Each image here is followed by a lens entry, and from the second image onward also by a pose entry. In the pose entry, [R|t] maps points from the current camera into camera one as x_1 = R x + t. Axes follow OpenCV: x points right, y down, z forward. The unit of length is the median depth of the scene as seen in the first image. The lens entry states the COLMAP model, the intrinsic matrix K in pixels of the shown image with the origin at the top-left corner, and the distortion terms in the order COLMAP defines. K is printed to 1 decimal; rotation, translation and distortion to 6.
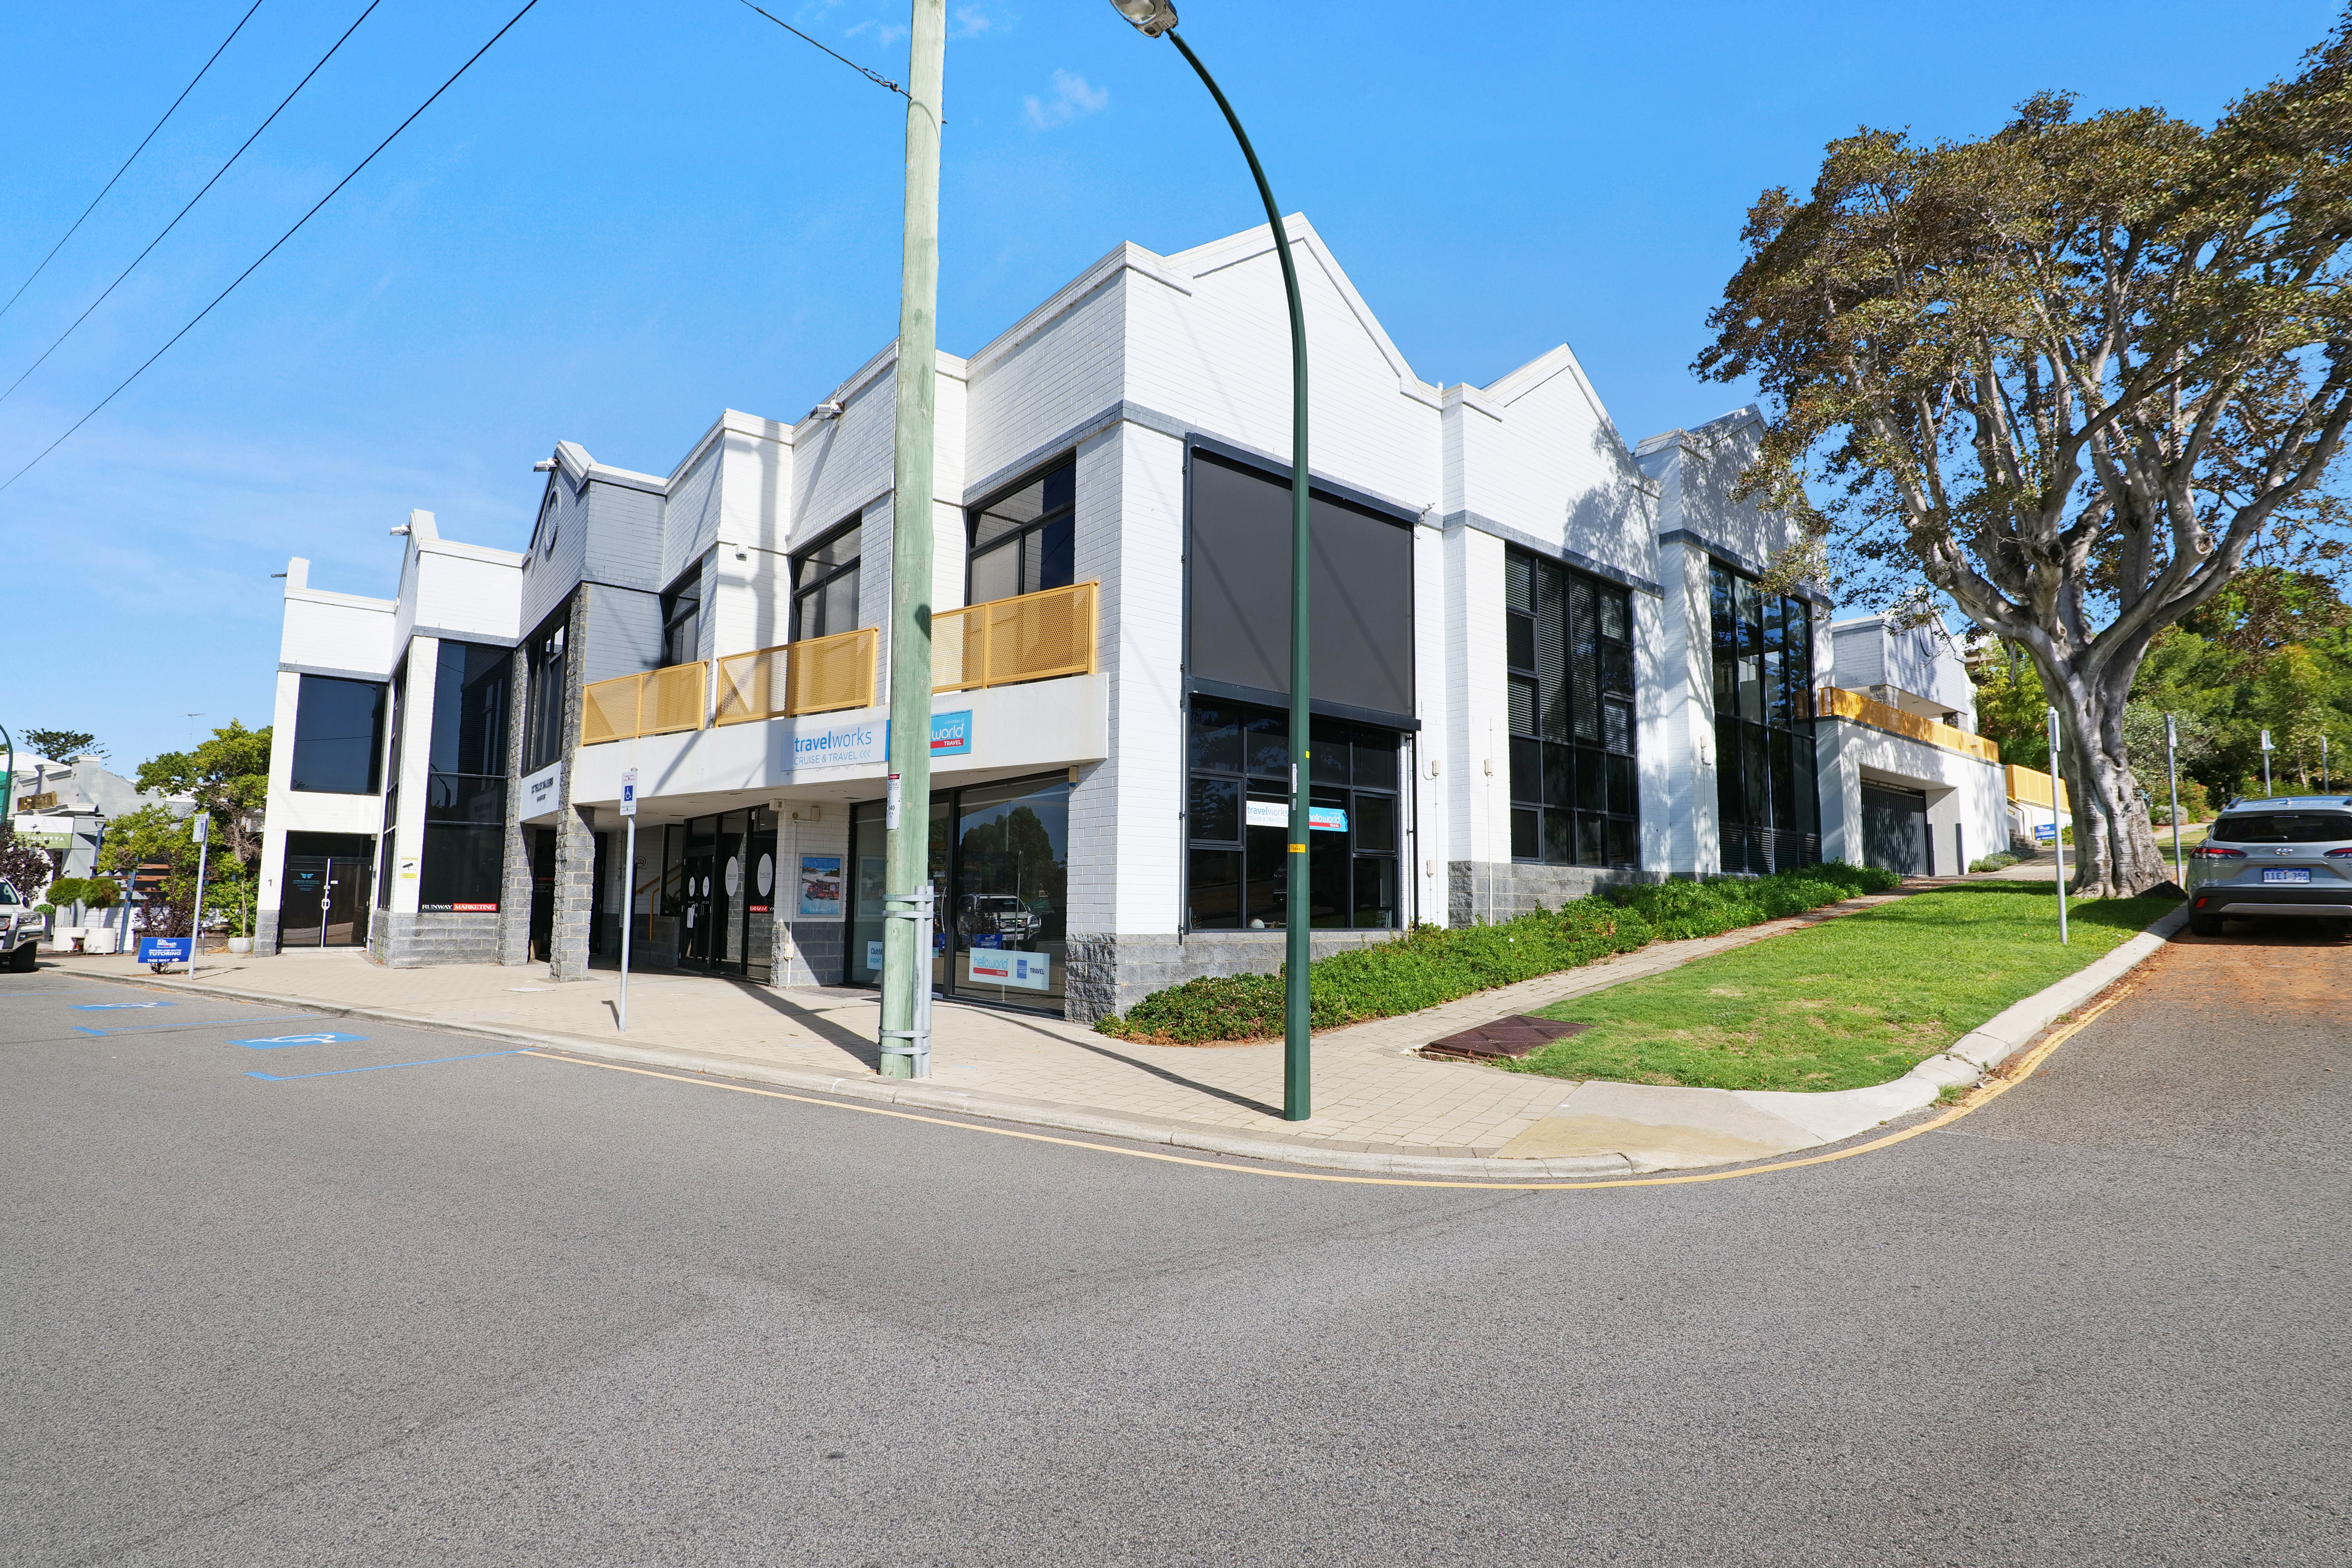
lens RADIAL K [[1116.4, 0, 1162.6], [0, 1116.4, 793.9], [0, 0, 1]] dist [-0.002976, -0.000681]
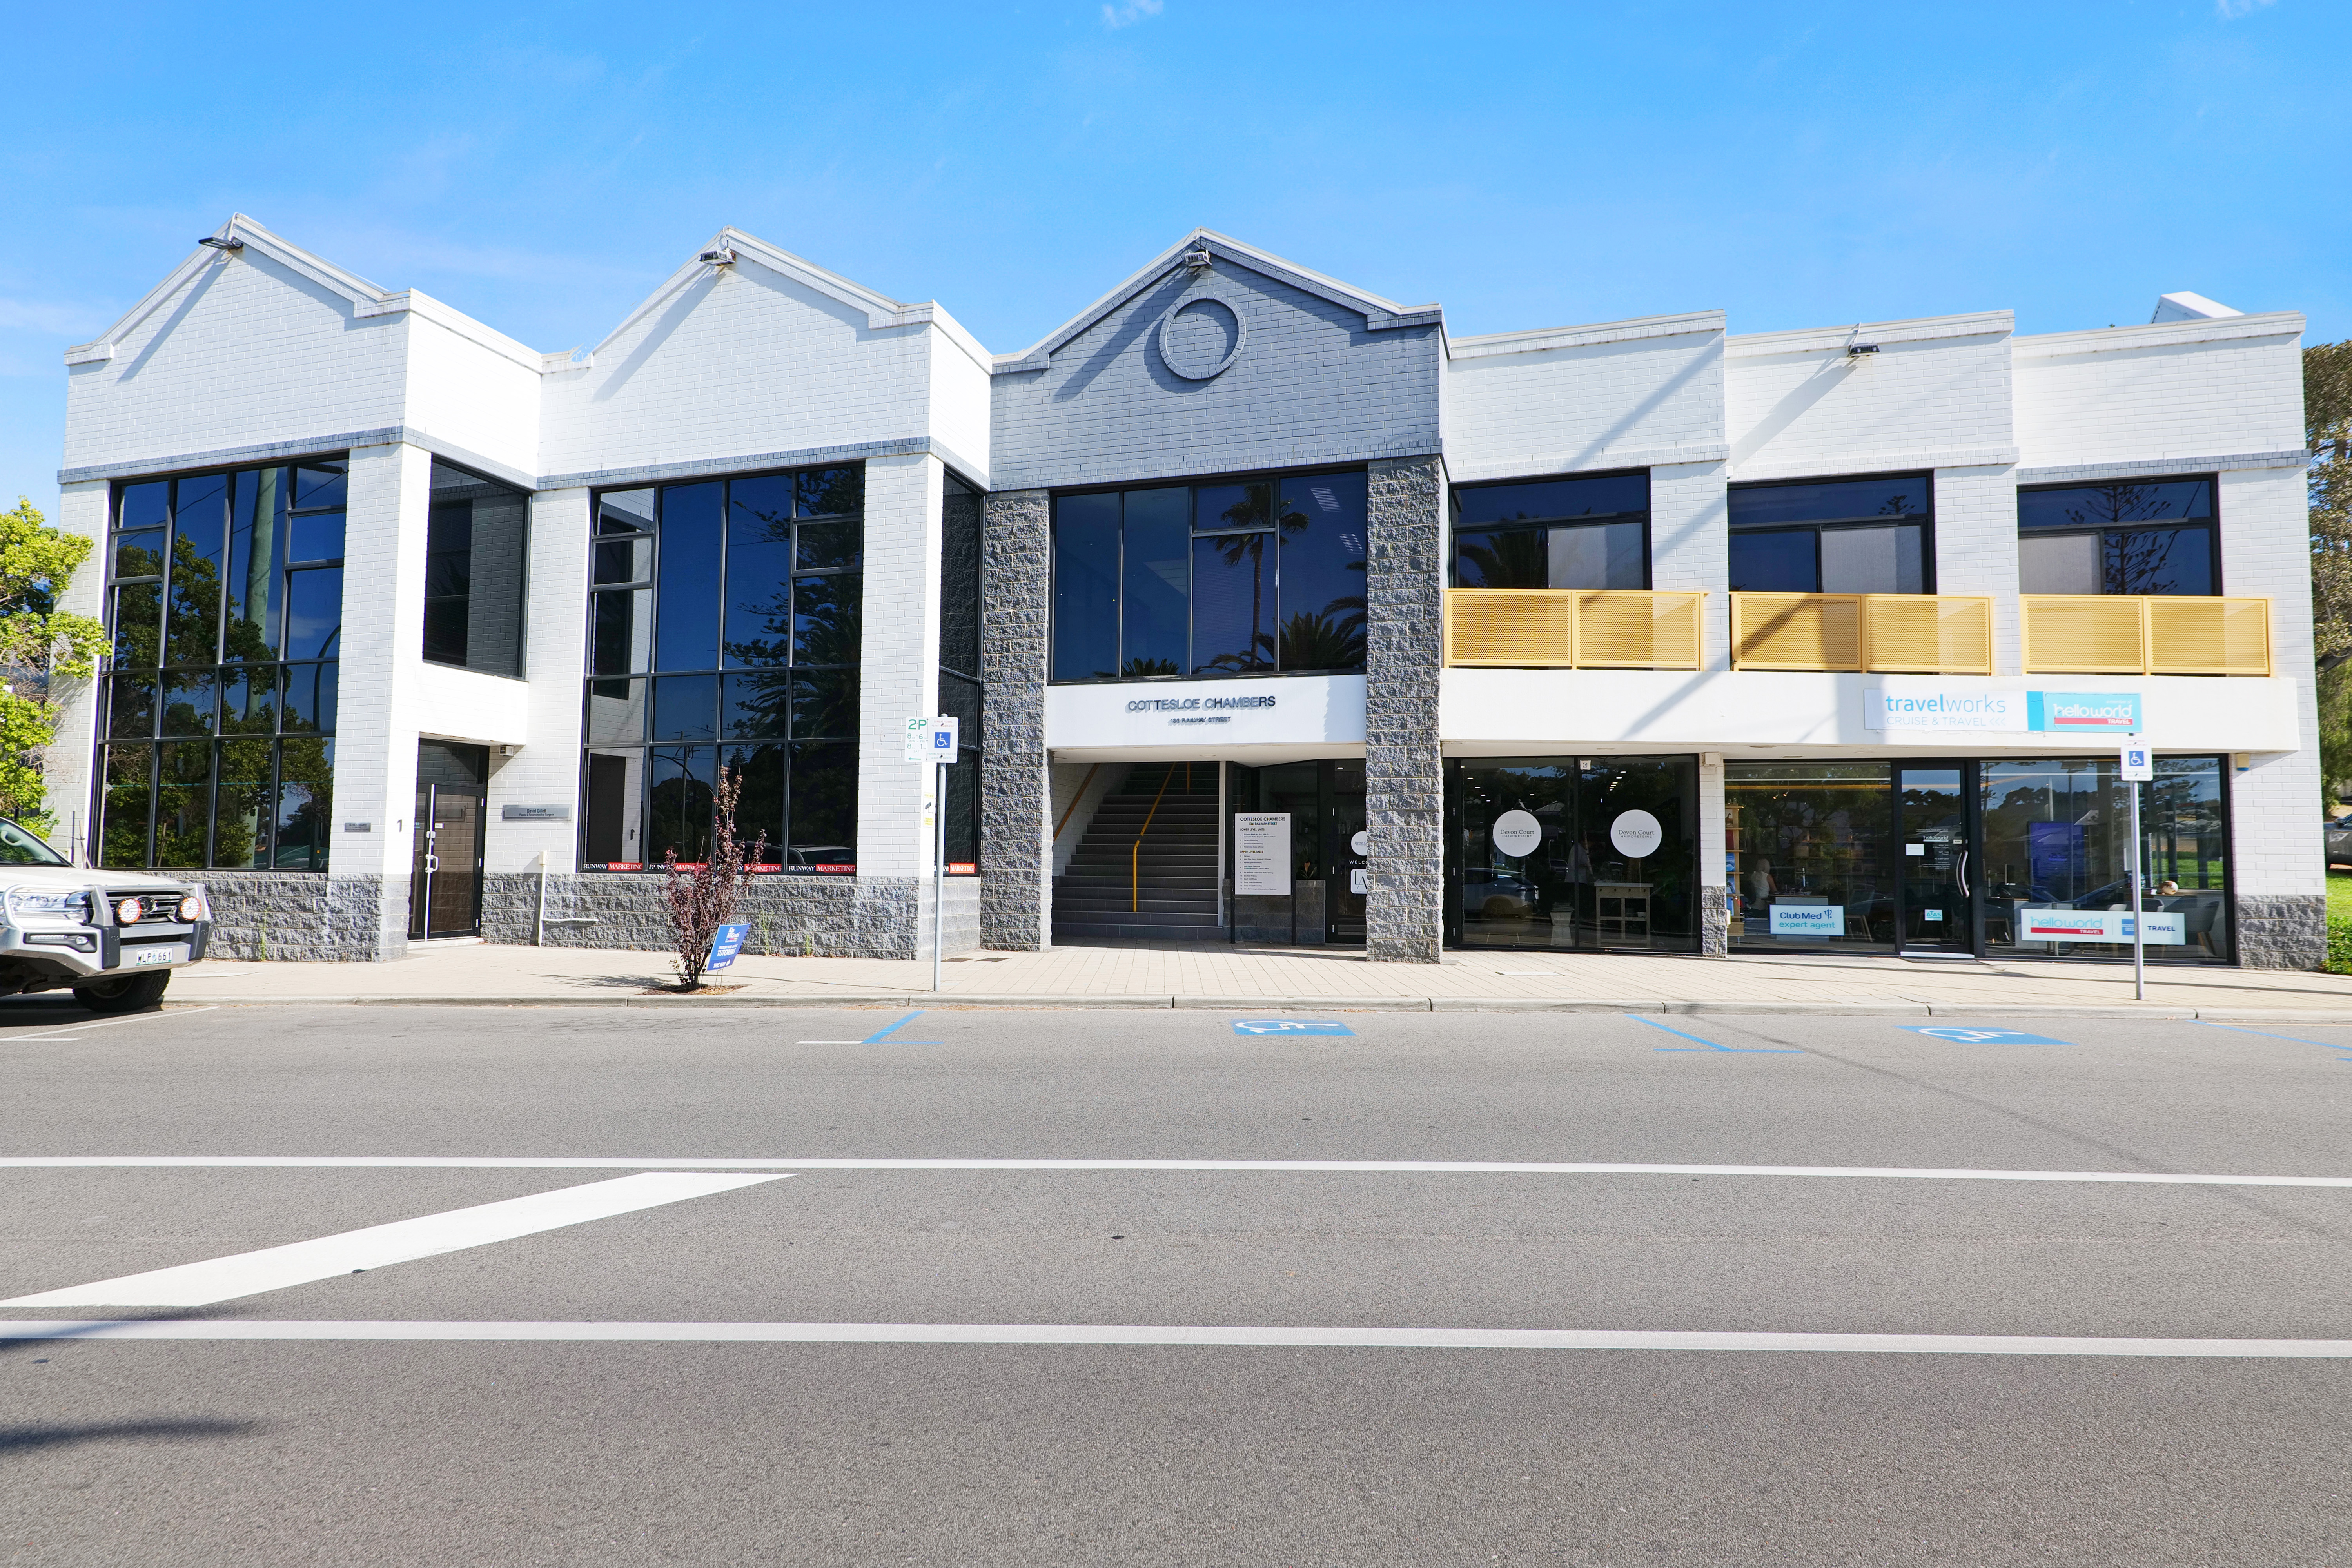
lens RADIAL K [[1186.9, 0, 1176.6], [0, 1186.9, 792.2], [0, 0, 1]] dist [0.023148, 0.000054]
pose [[0.826667, 0.036448, 0.561509, -1.219948], [-0.058399, 0.998068, 0.021192, 0.040088], [-0.559652, -0.050311, 0.827199, 0.413041]]
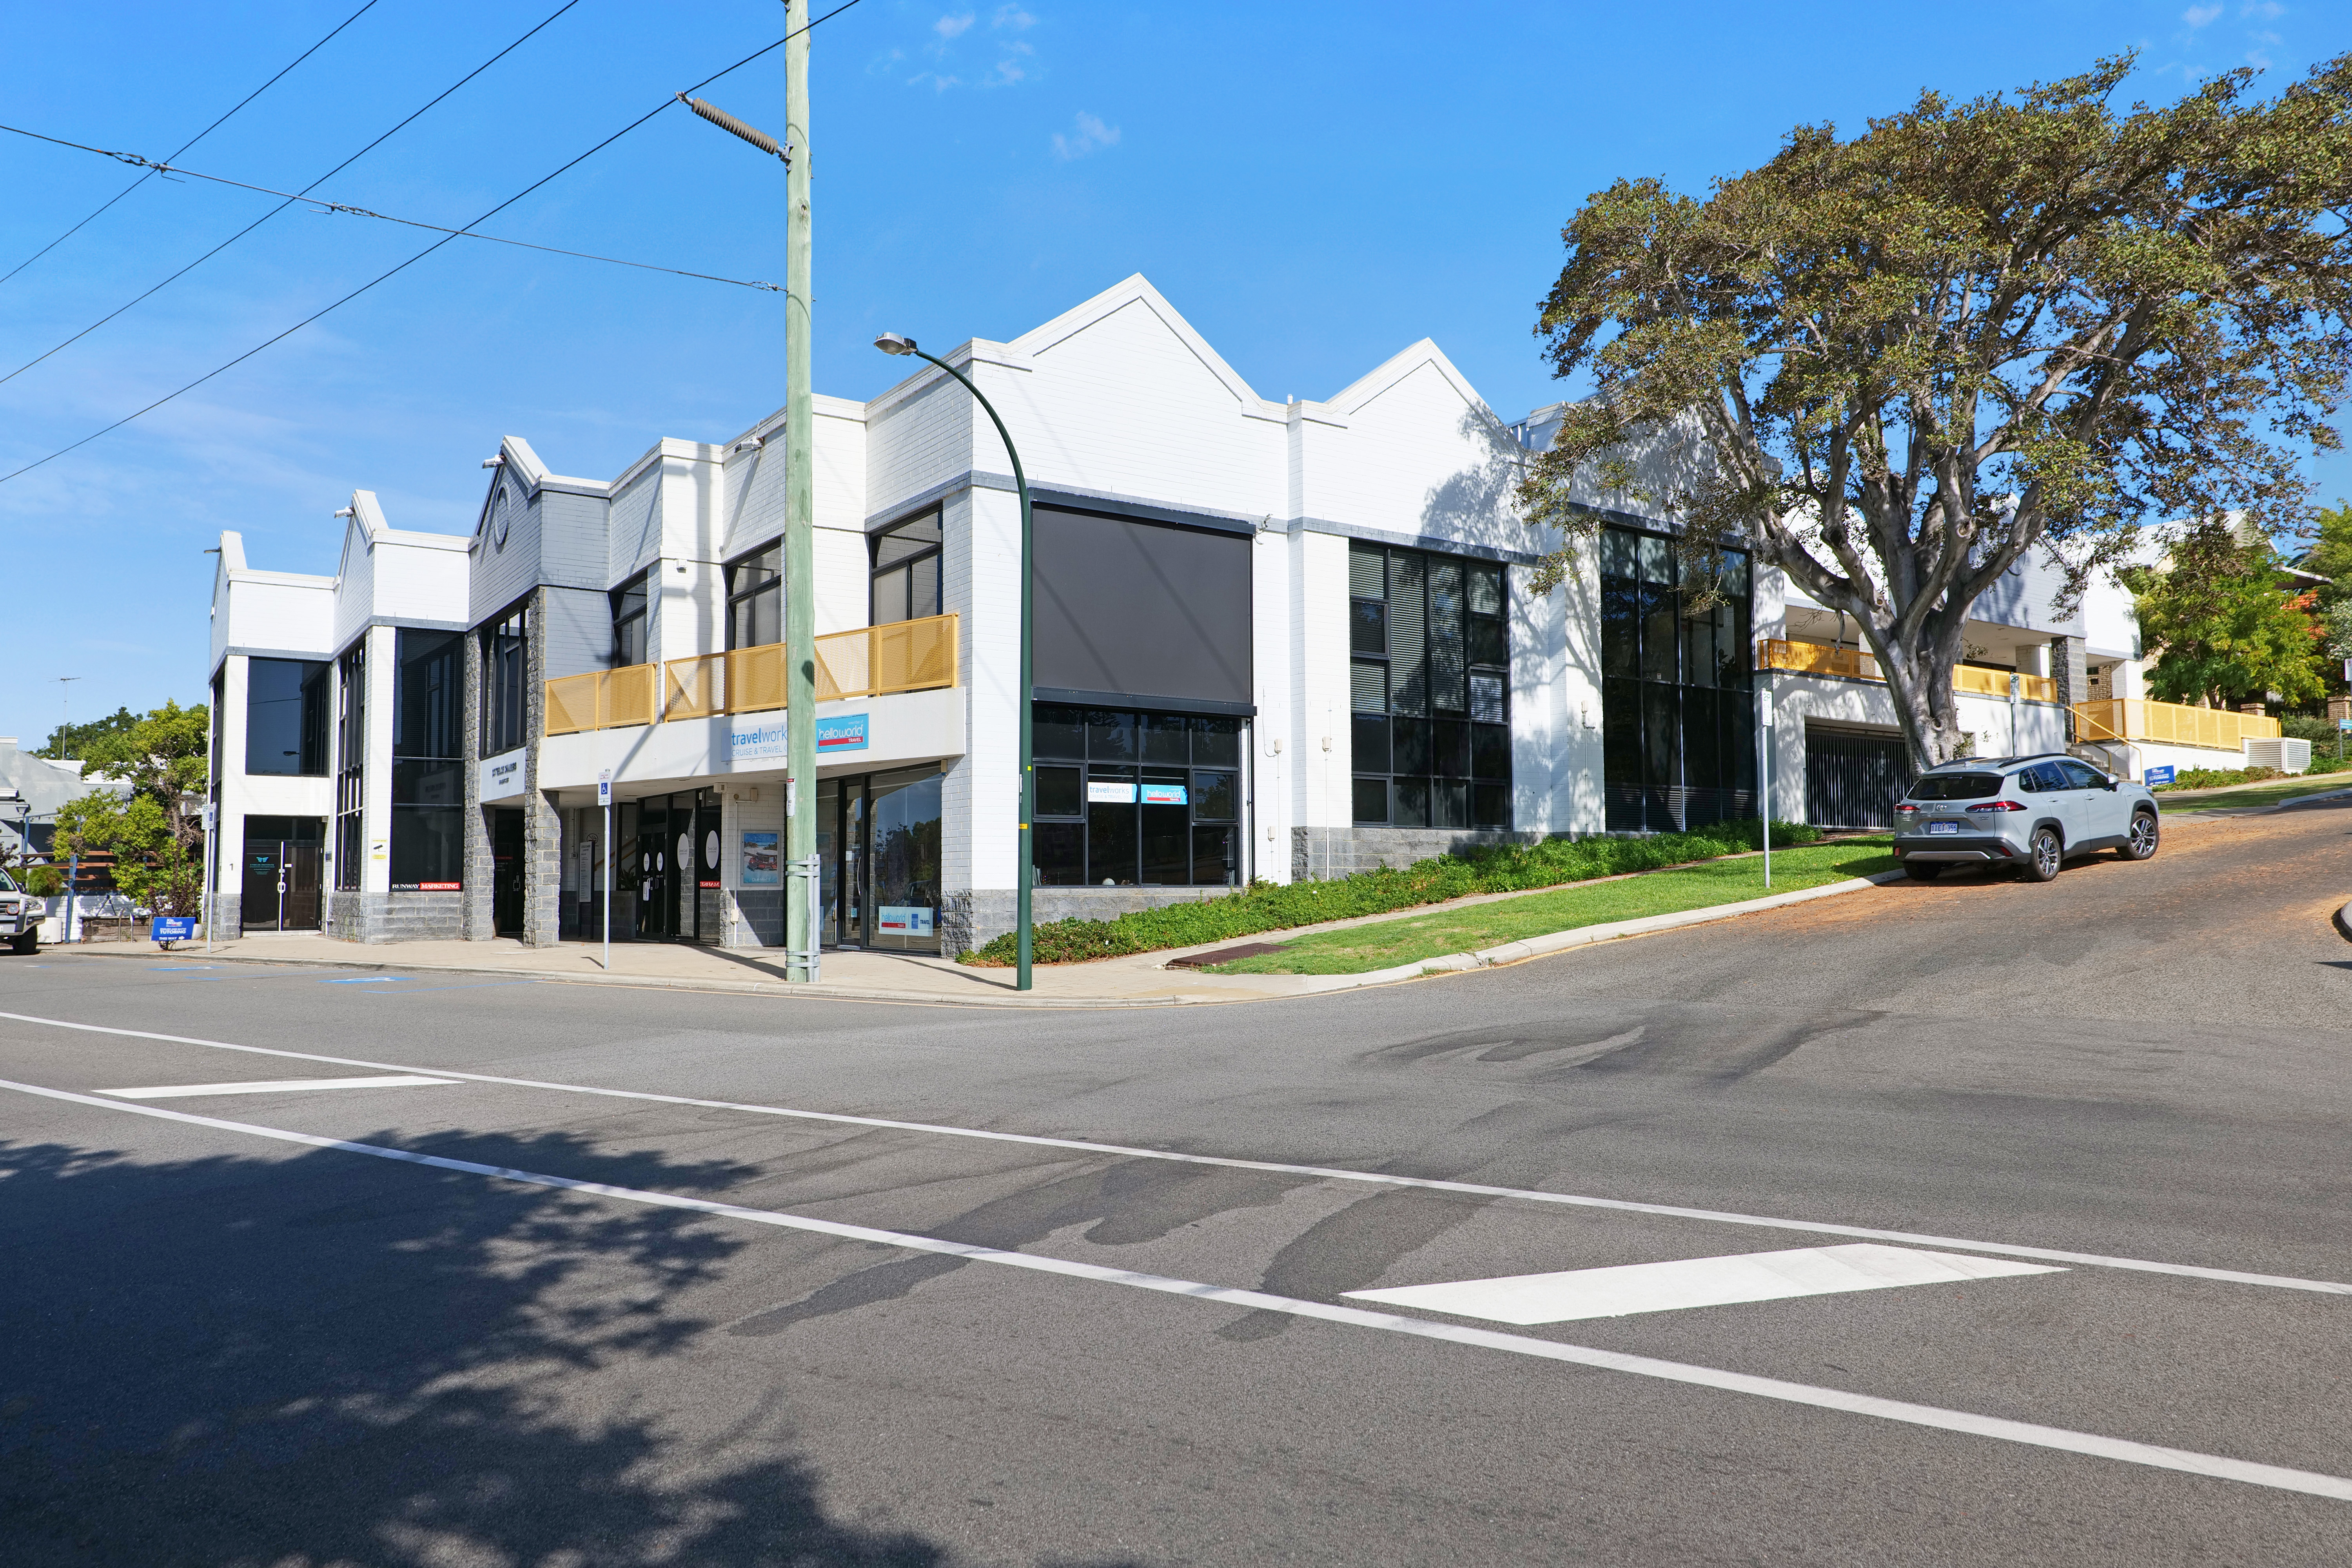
lens RADIAL K [[1598.4, 0, 1142.6], [0, 1598.4, 788.7], [0, 0, 1]] dist [0.040384, -0.001427]
pose [[0.996064, -0.020256, -0.086296, 0.215547], [0.023549, 0.999026, 0.037314, -0.038555], [0.085456, -0.039199, 0.995571, -0.566800]]
